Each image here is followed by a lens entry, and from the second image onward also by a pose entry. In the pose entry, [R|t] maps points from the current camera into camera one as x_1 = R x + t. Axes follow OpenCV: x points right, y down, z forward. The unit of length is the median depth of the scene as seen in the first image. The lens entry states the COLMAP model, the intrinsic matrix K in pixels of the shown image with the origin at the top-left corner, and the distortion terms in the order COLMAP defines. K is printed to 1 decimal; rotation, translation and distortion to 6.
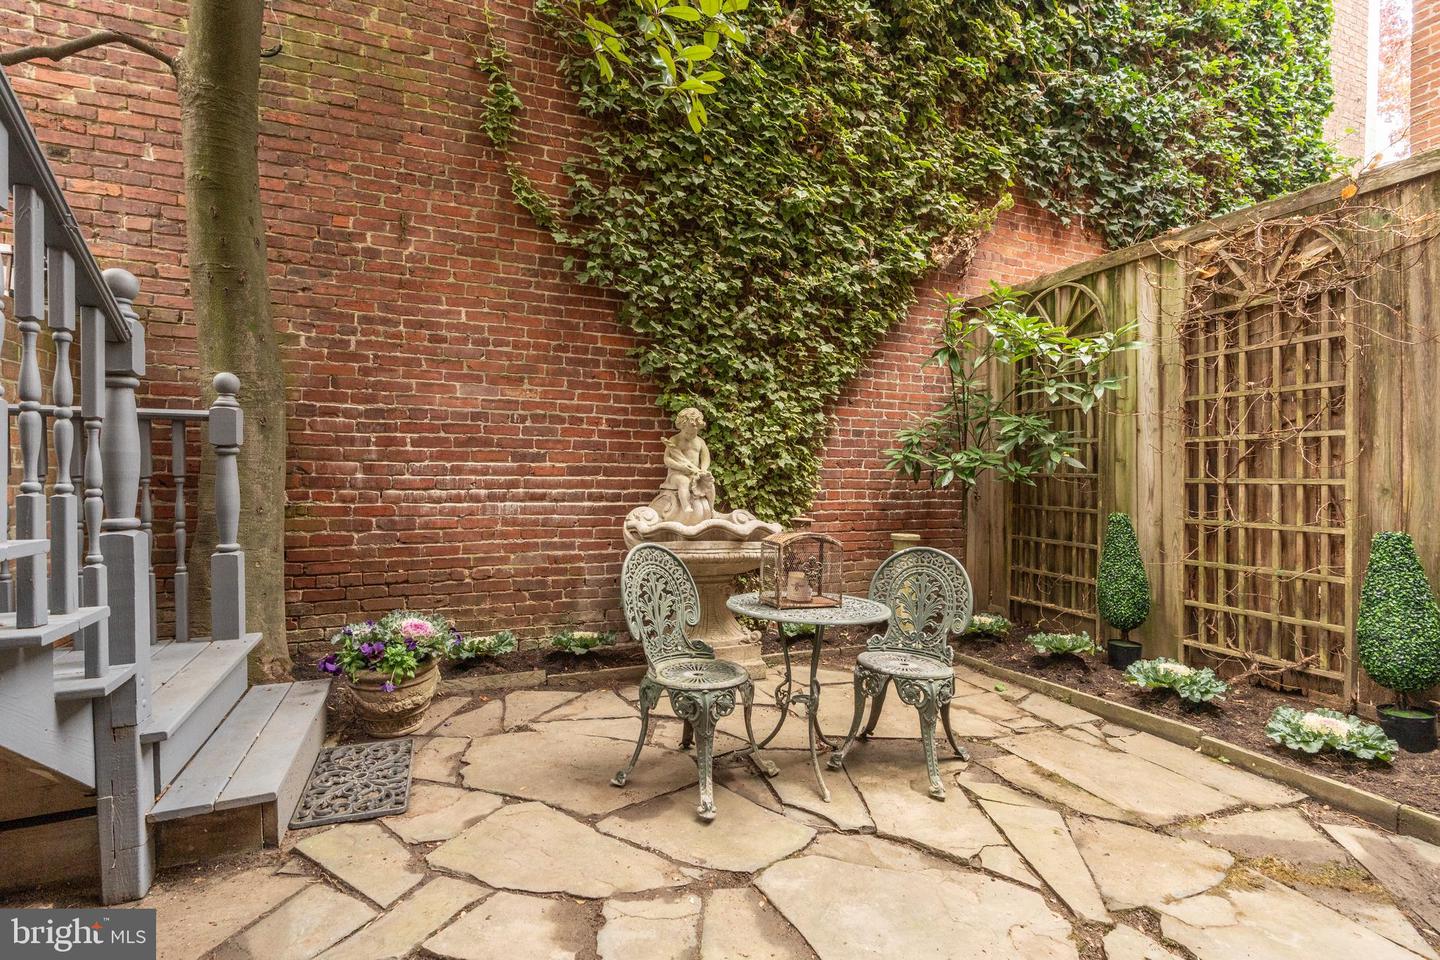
lens RADIAL K [[667.9, 0, 720.0], [0, 667.9, 480.0], [0, 0, 1]] dist [-0.010074, 0.004428]
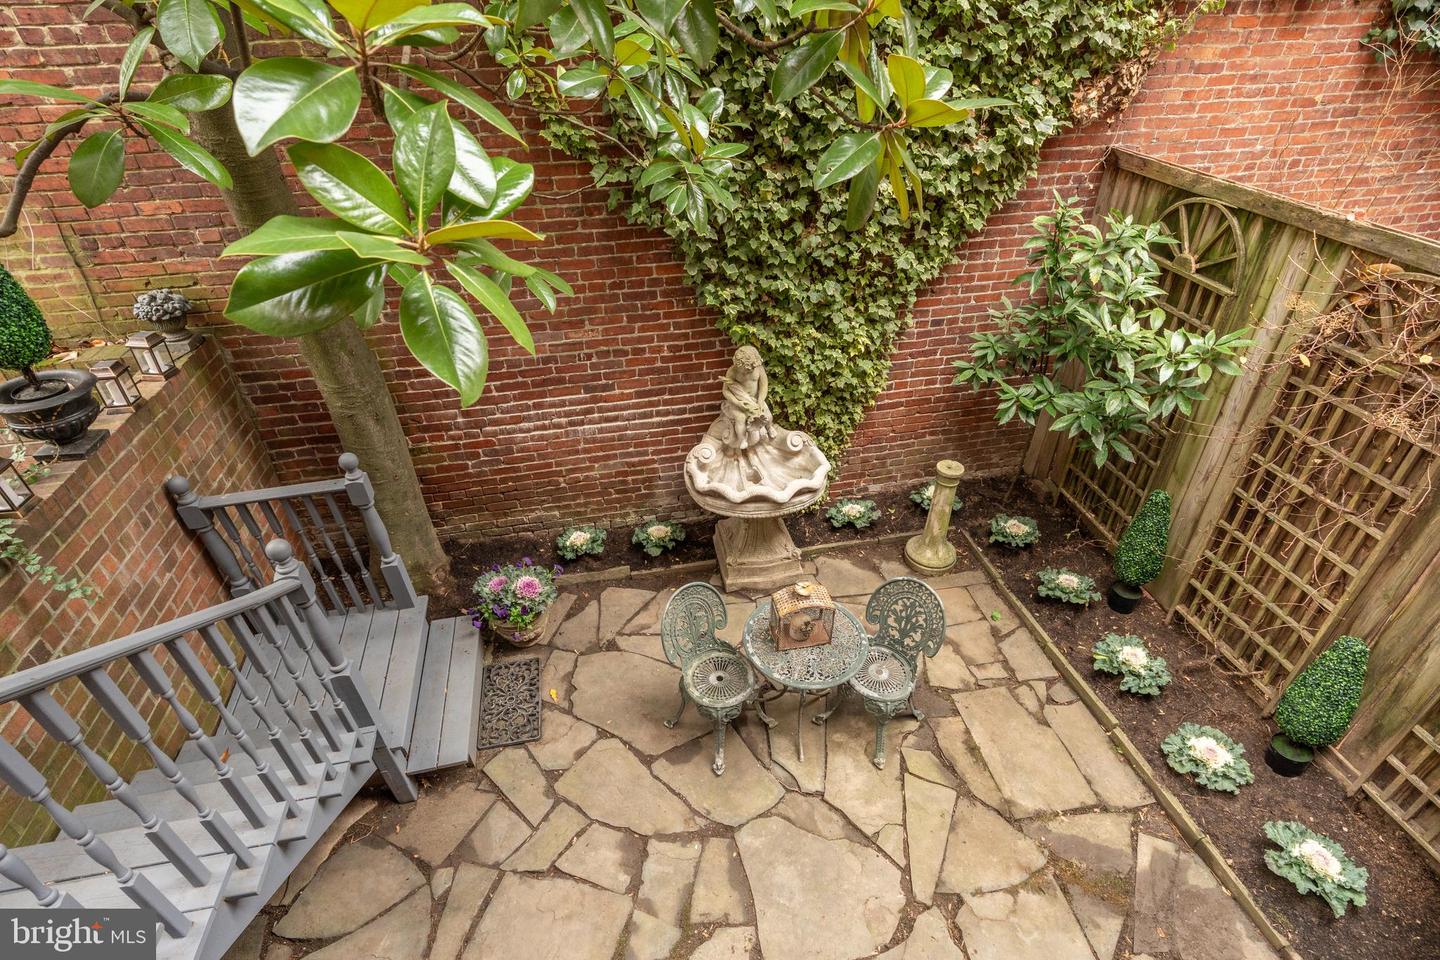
lens RADIAL K [[698.2, 0, 718.6], [0, 698.2, 505.4], [0, 0, 1]] dist [-0.003594, 0.001261]
pose [[0.981867, 0.087506, -0.168164, 0.116546], [0.028010, 0.810381, 0.585233, -0.558853], [0.187488, -0.579332, 0.793236, 0.025495]]
